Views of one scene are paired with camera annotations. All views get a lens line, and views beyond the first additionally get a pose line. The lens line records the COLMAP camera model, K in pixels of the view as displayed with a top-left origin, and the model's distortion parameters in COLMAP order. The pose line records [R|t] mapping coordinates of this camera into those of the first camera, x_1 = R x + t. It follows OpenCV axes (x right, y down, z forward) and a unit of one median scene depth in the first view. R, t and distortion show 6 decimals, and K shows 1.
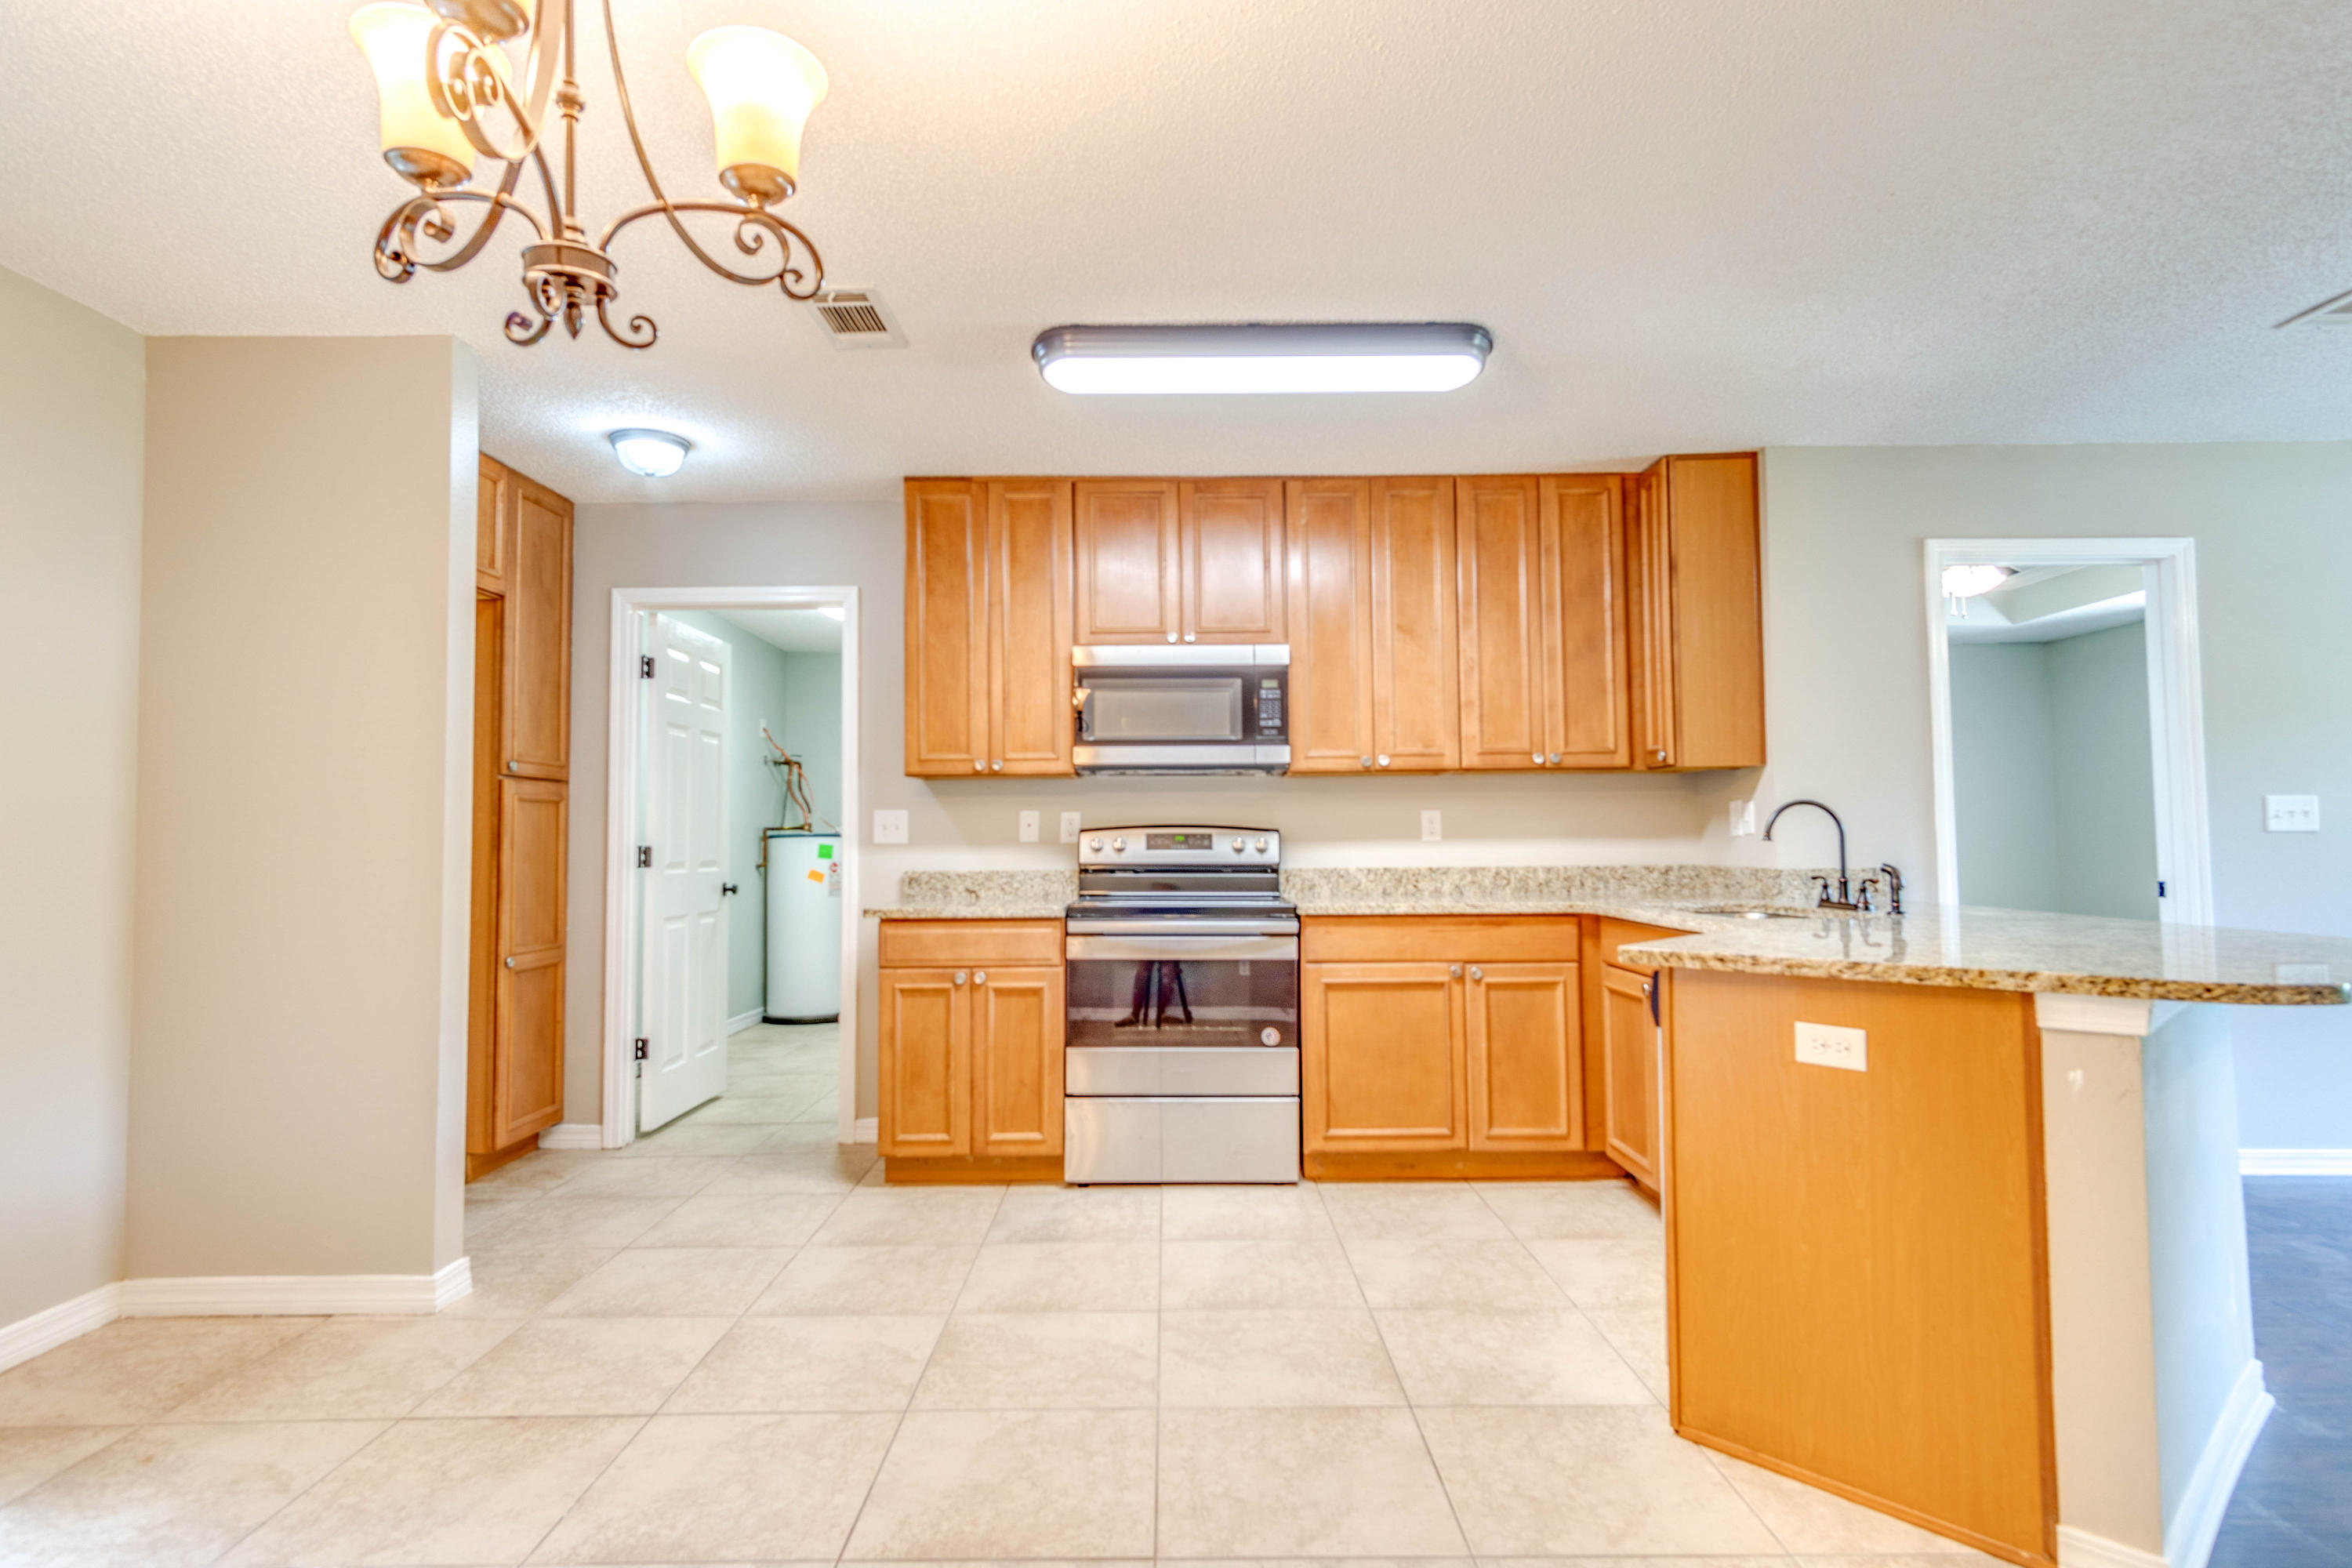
lens RADIAL K [[1244.6, 0, 1163.6], [0, 1244.6, 774.0], [0, 0, 1]] dist [-0.000584, 0.005447]
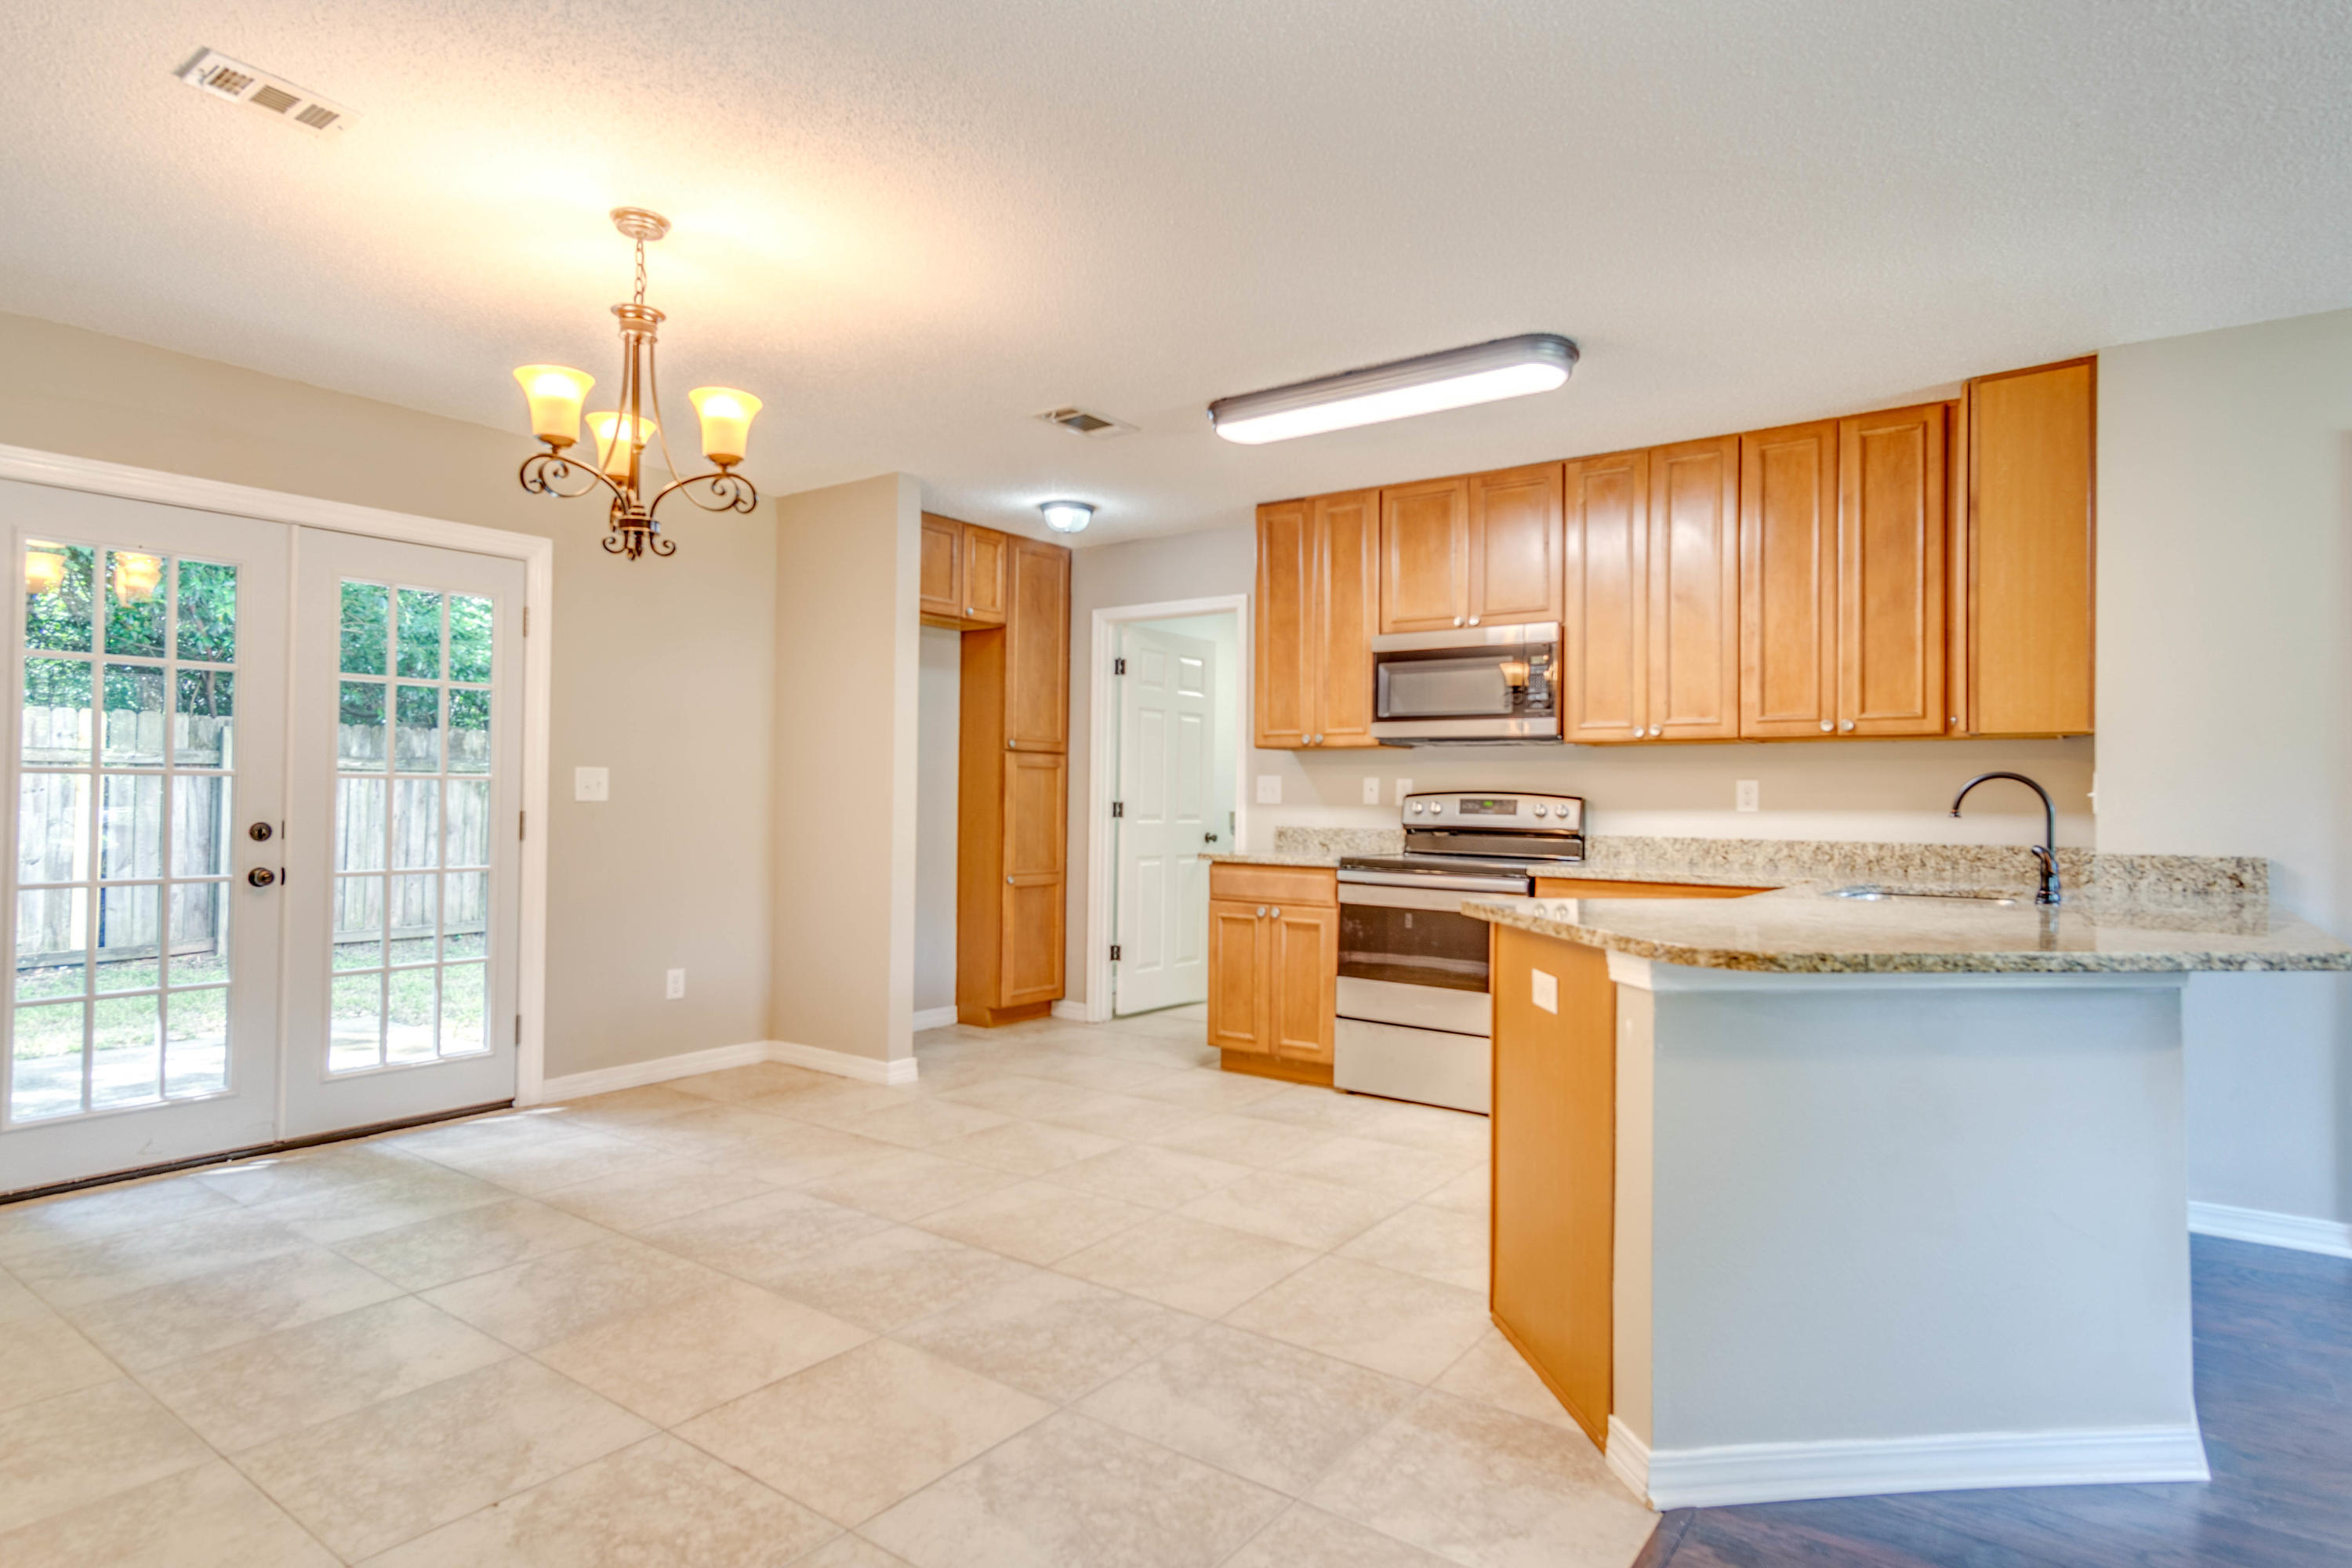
lens RADIAL K [[1269.7, 0, 1151.5], [0, 1269.7, 774.7], [0, 0, 1]] dist [0.000368, 0.005718]
pose [[0.799416, 0.006419, -0.600743, 0.484257], [0.012069, 0.999570, 0.026741, -0.007647], [0.600656, -0.028627, 0.798995, -0.070893]]
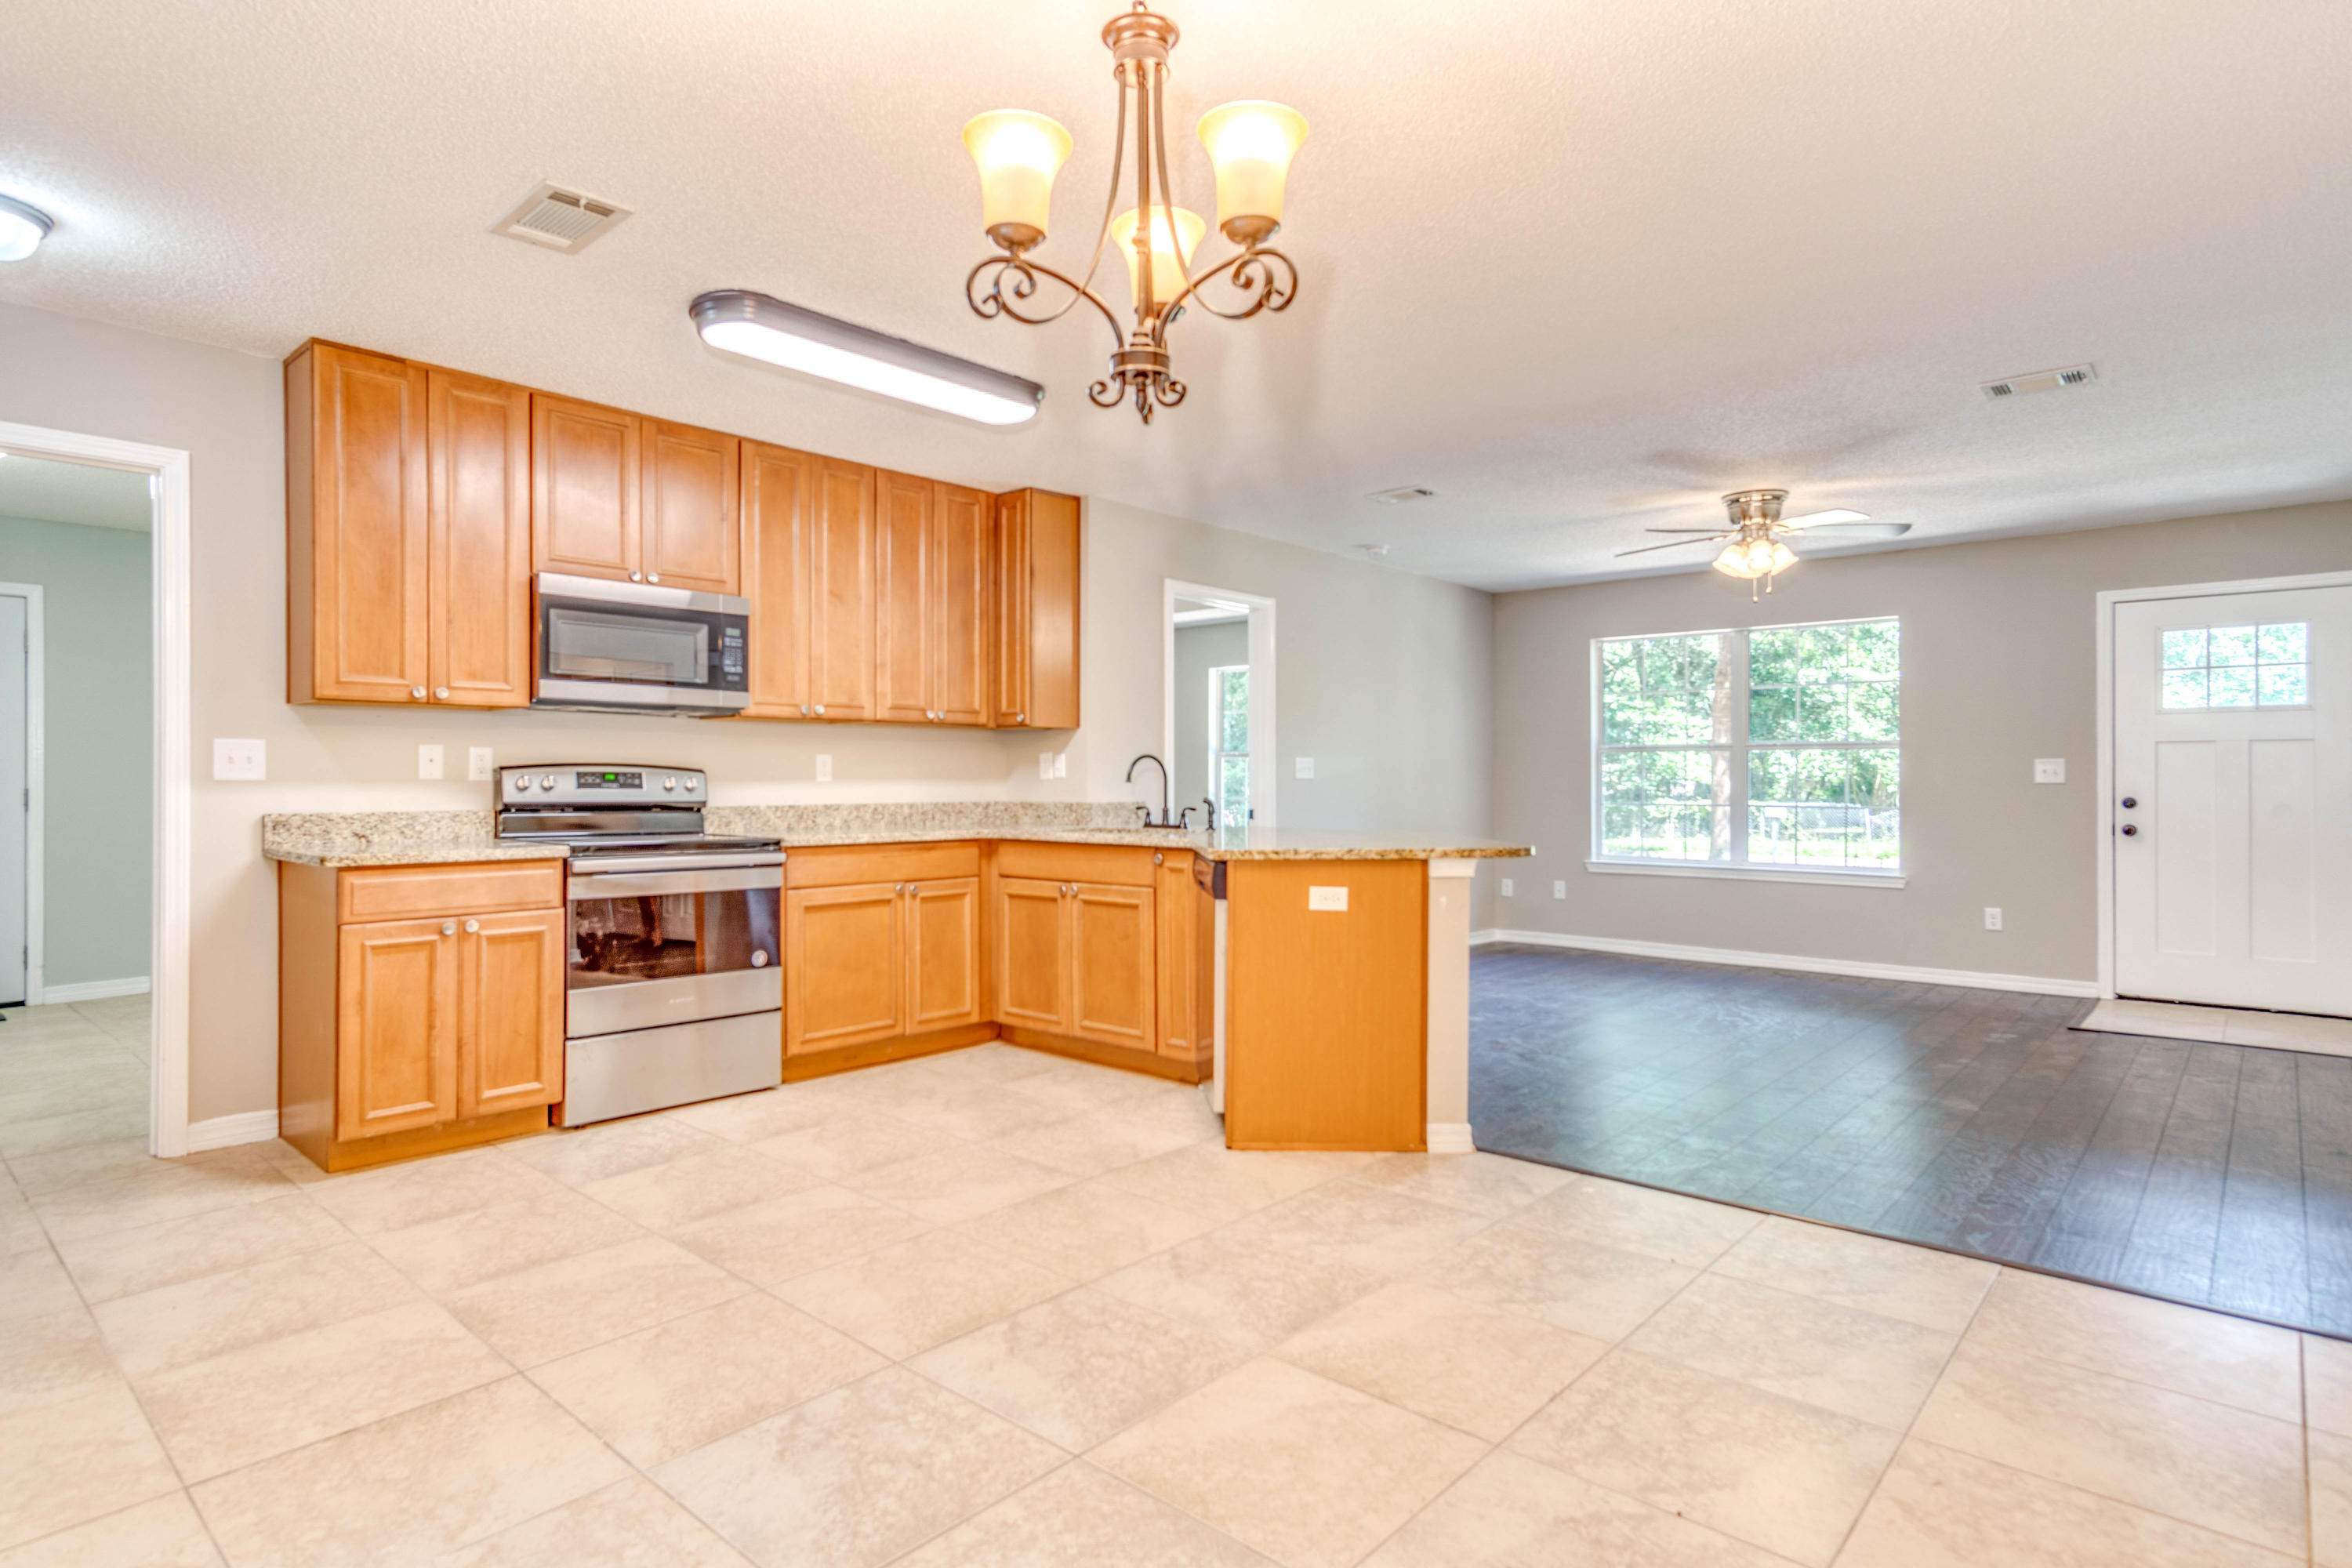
lens RADIAL K [[1244.6, 0, 1179.3], [0, 1244.6, 775.4], [0, 0, 1]] dist [-0.000584, 0.005447]
pose [[0.661086, 0.010424, 0.750238, -0.469068], [-0.044389, 0.998695, 0.025239, 0.005768], [-0.748996, -0.049987, 0.660686, 0.006303]]
